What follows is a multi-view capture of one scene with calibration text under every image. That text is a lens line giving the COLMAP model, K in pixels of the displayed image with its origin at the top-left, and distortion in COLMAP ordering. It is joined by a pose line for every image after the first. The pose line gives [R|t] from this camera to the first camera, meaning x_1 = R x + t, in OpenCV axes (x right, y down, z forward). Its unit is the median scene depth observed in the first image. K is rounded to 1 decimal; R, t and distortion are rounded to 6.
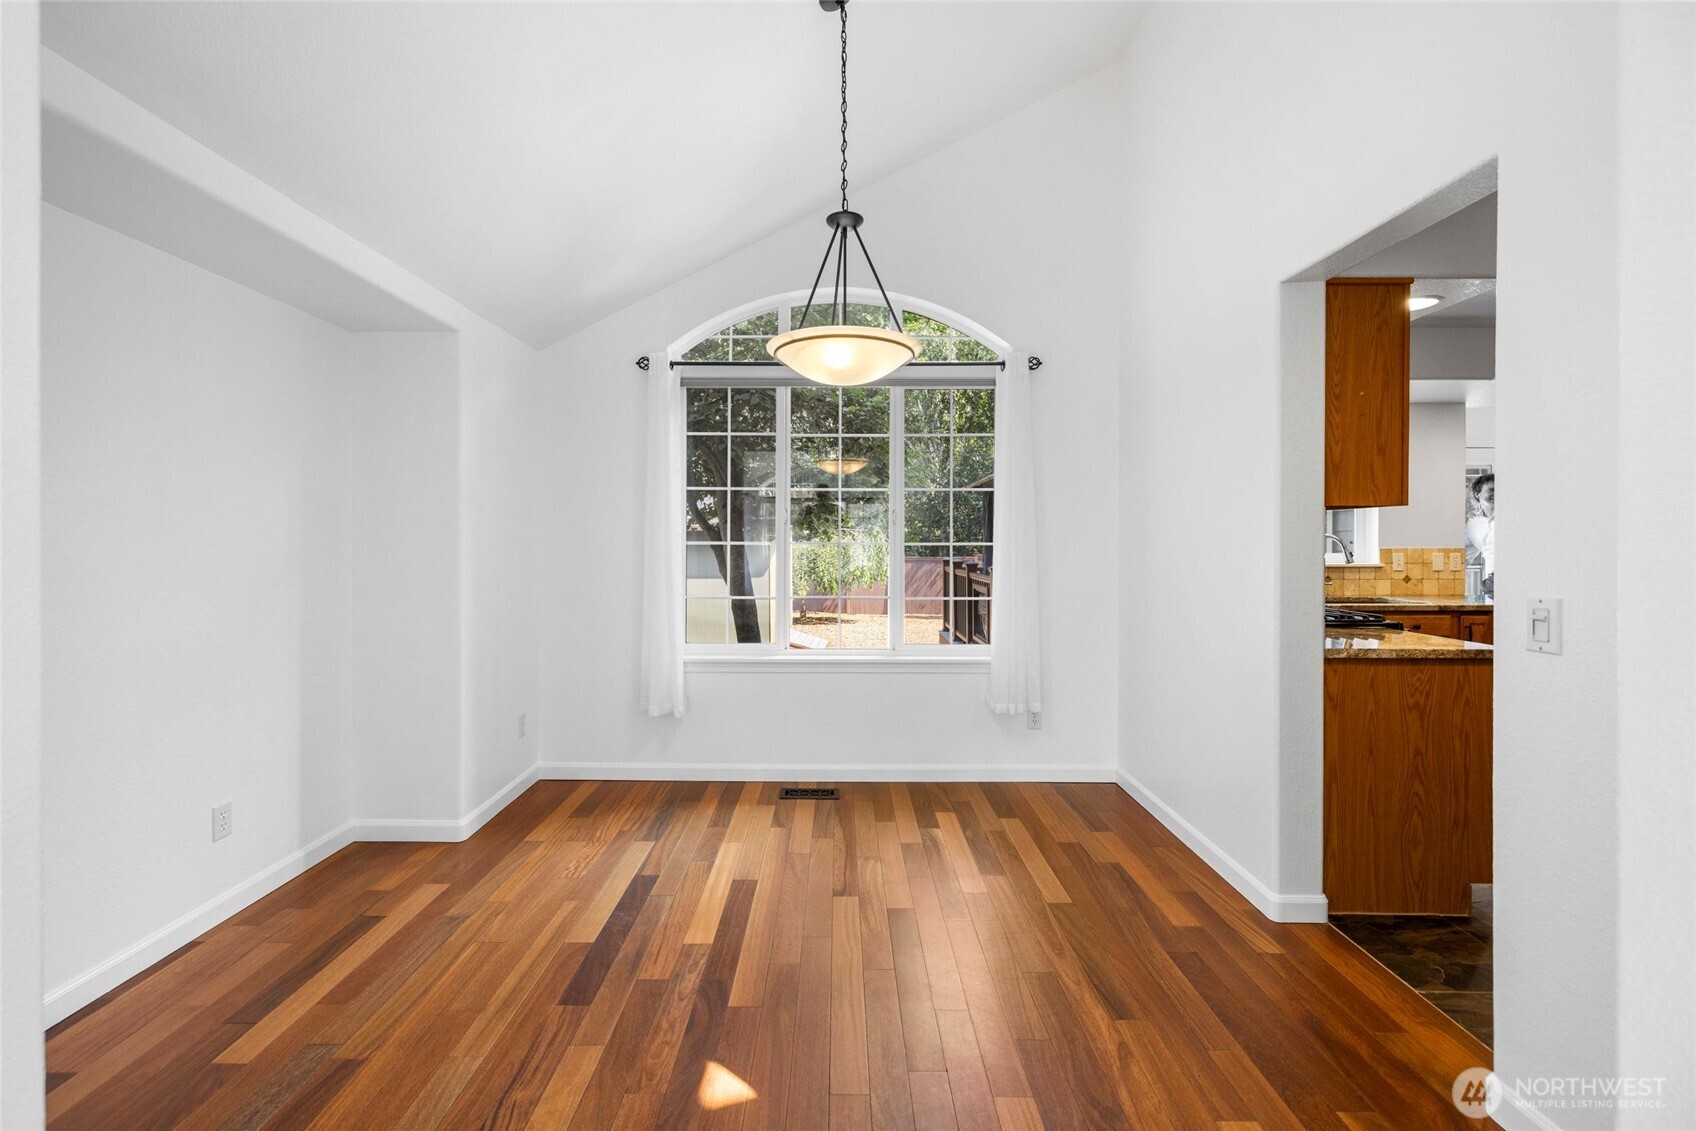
lens RADIAL K [[718.6, 0, 846.3], [0, 718.6, 549.5], [0, 0, 1]] dist [-0.000118, -0.000159]
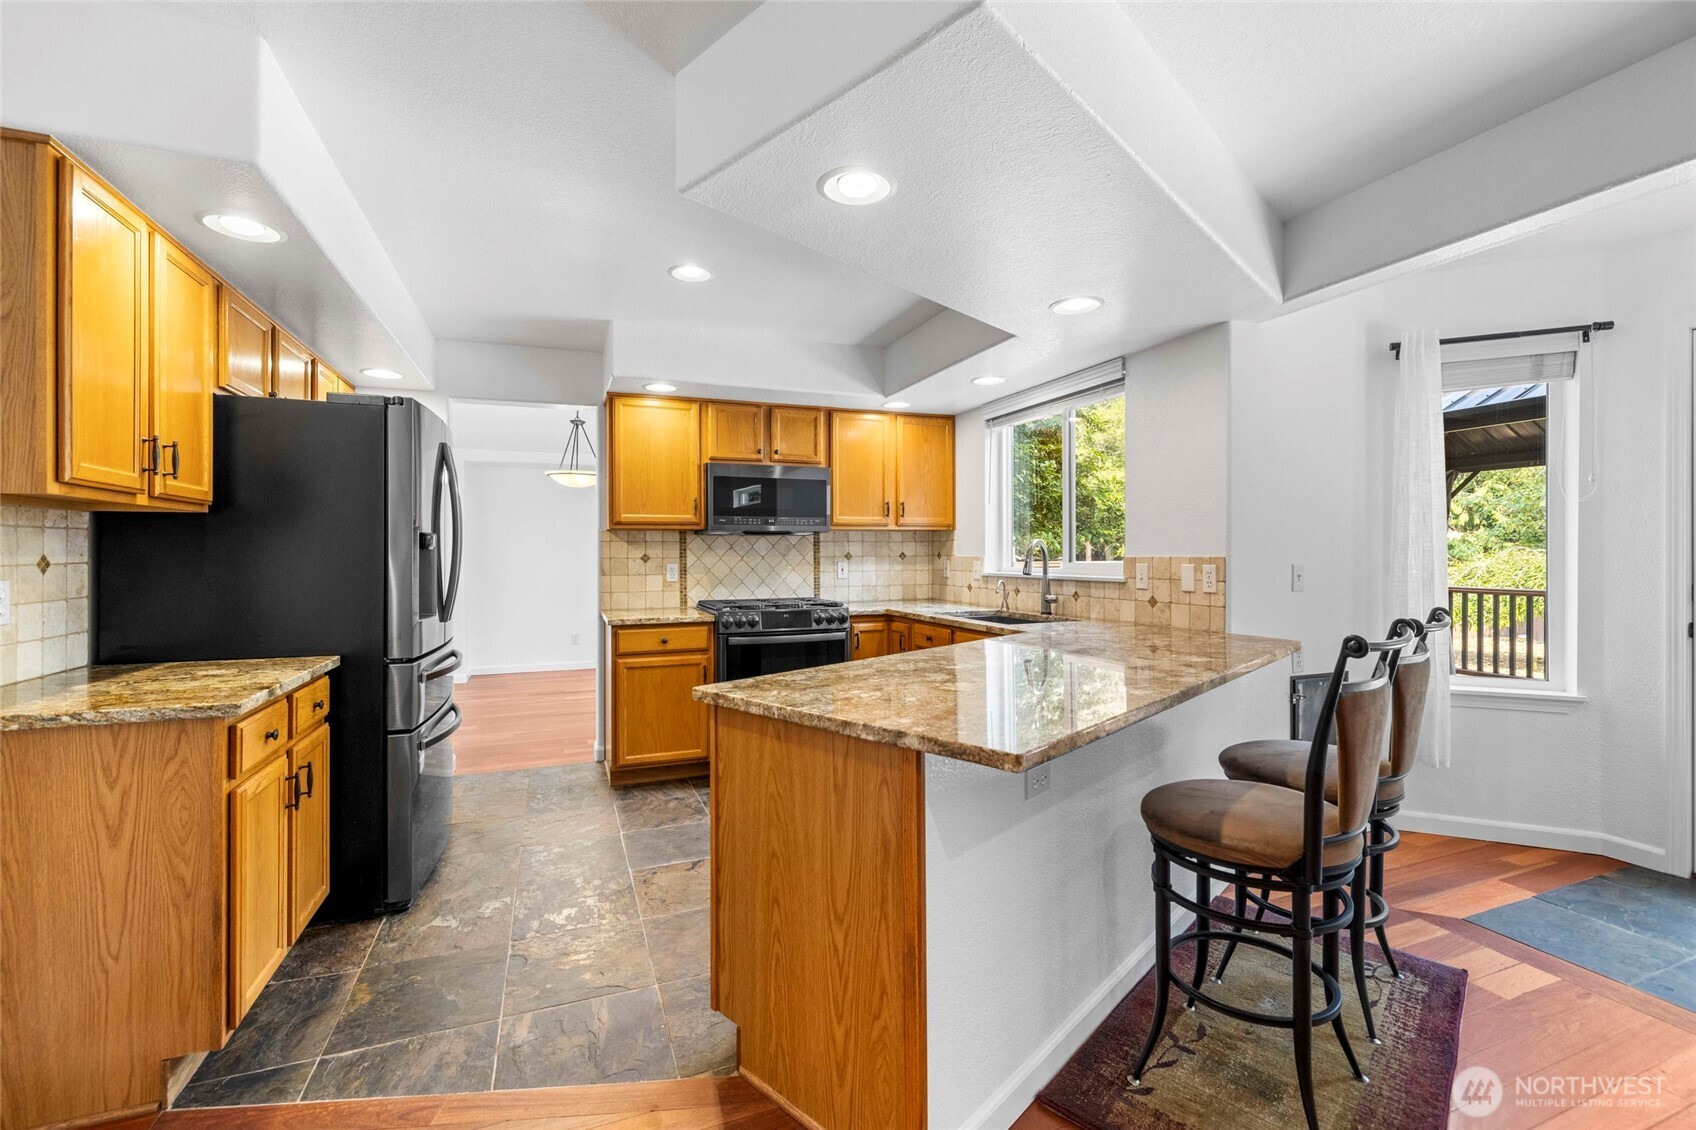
lens RADIAL K [[718.6, 0, 838.8], [0, 718.6, 552.2], [0, 0, 1]] dist [-0.000118, -0.000159]
pose [[0.350207, -0.006513, -0.936650, 1.327705], [-0.005190, 0.999947, -0.008894, 0.001428], [0.936658, 0.007976, 0.350154, 0.470890]]
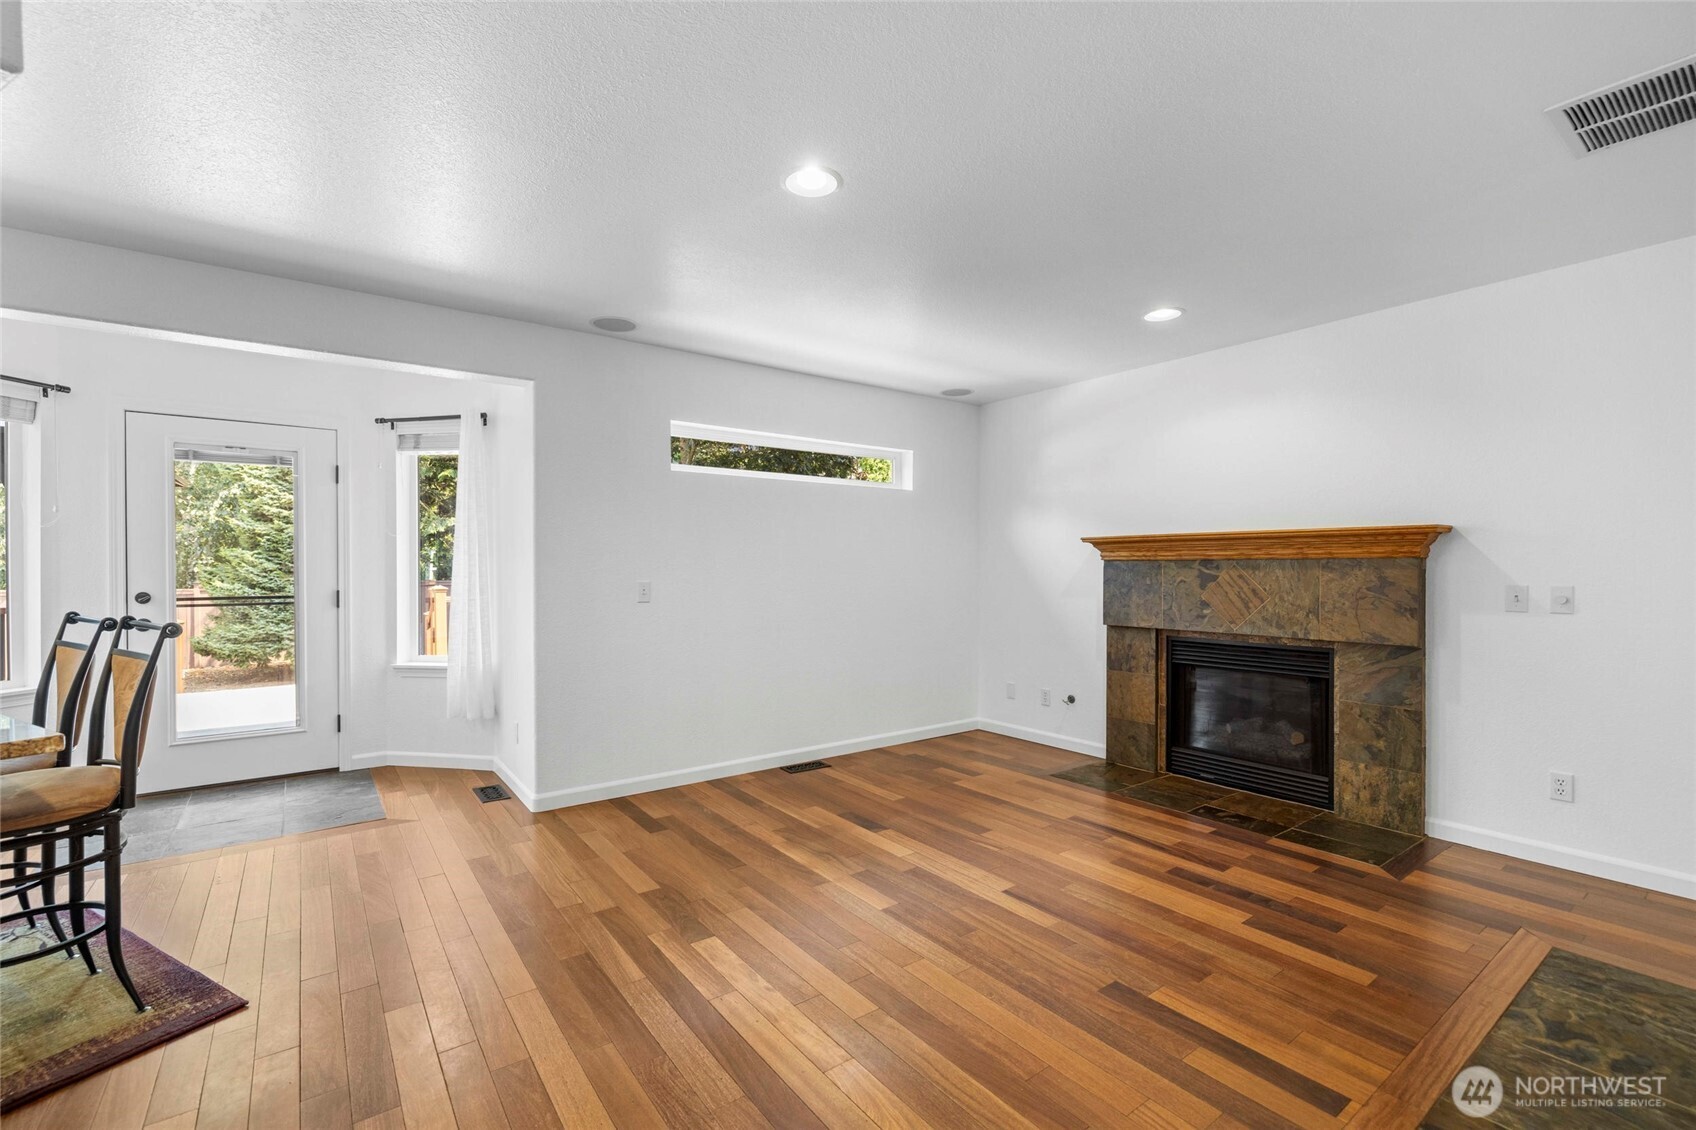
lens RADIAL K [[718.6, 0, 840.7], [0, 718.6, 575.3], [0, 0, 1]] dist [-0.000118, -0.000159]
pose [[0.823095, -0.008997, 0.567833, 1.231470], [0.009279, 0.999954, 0.002395, 0.006077], [-0.567829, 0.003298, 0.823140, 0.182396]]
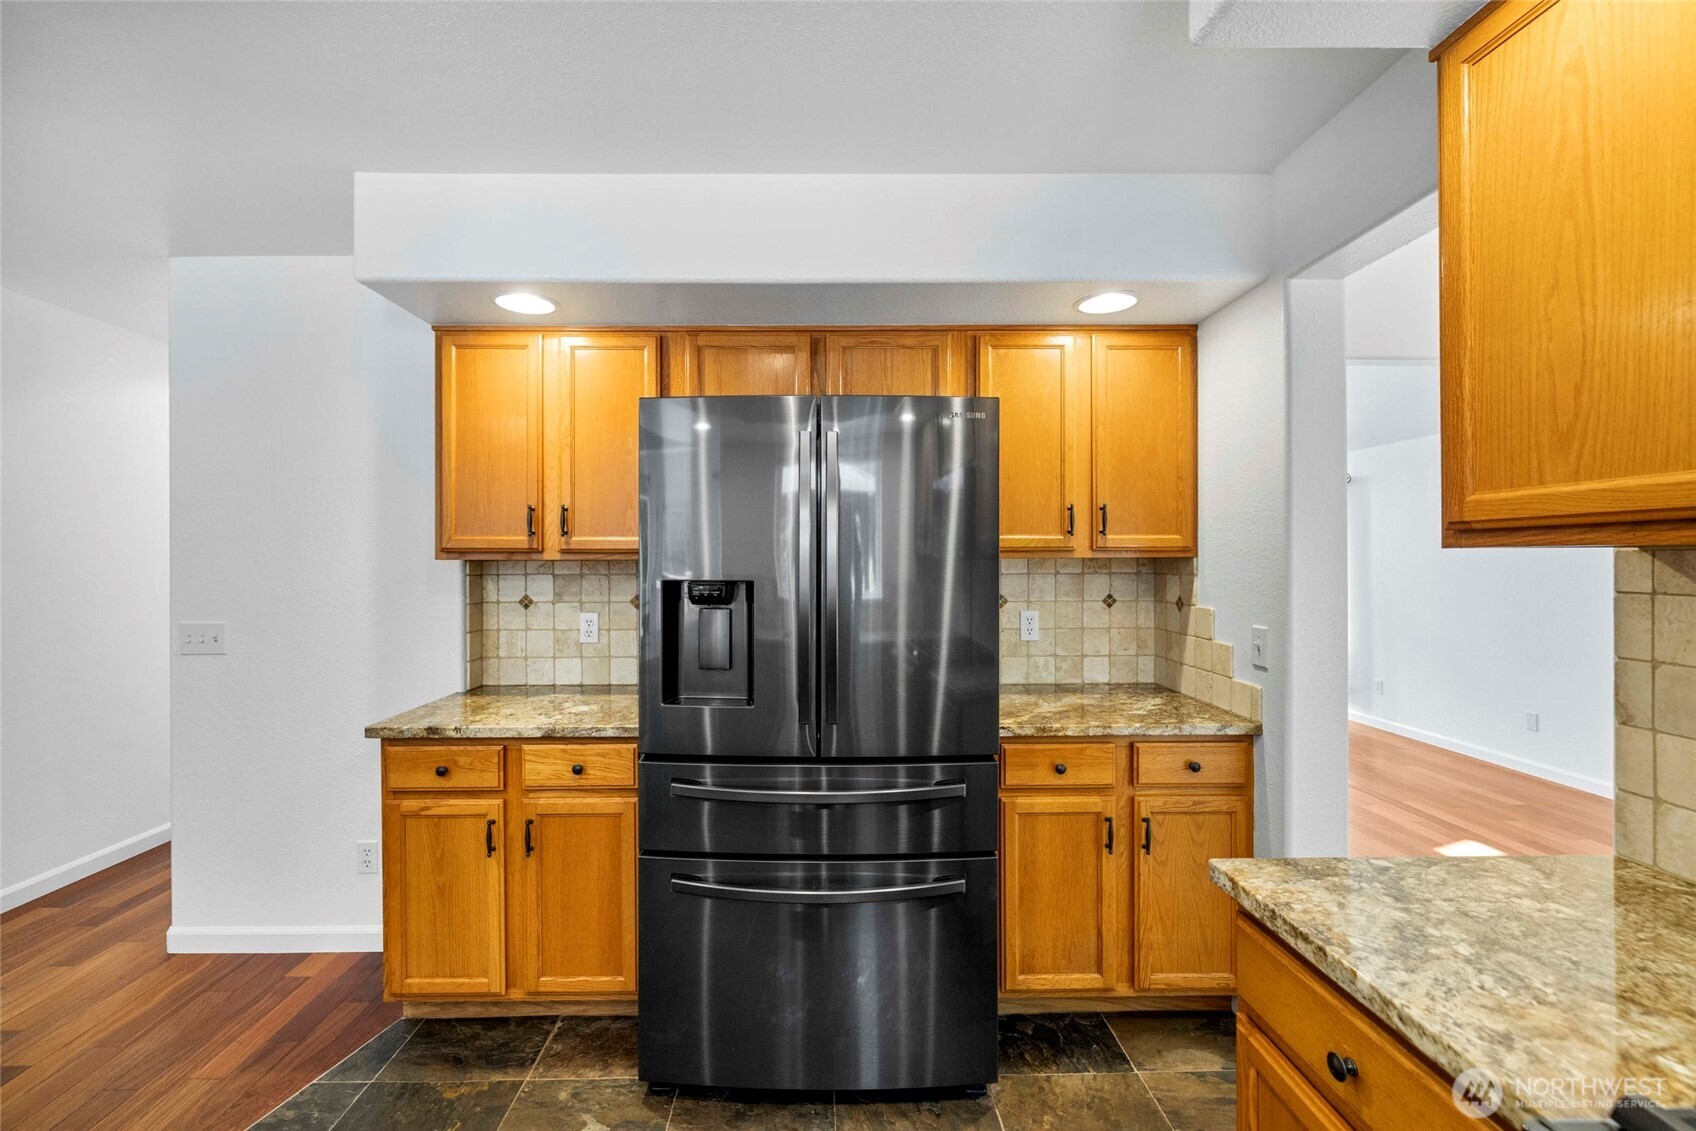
lens RADIAL K [[718.6, 0, 827.2], [0, 718.6, 562.1], [0, 0, 1]] dist [-0.000118, -0.000159]
pose [[-0.999990, -0.003690, -0.002369, 0.611454], [-0.003718, 0.999922, 0.011951, -0.032028], [0.002325, 0.011959, -0.999926, 0.753327]]
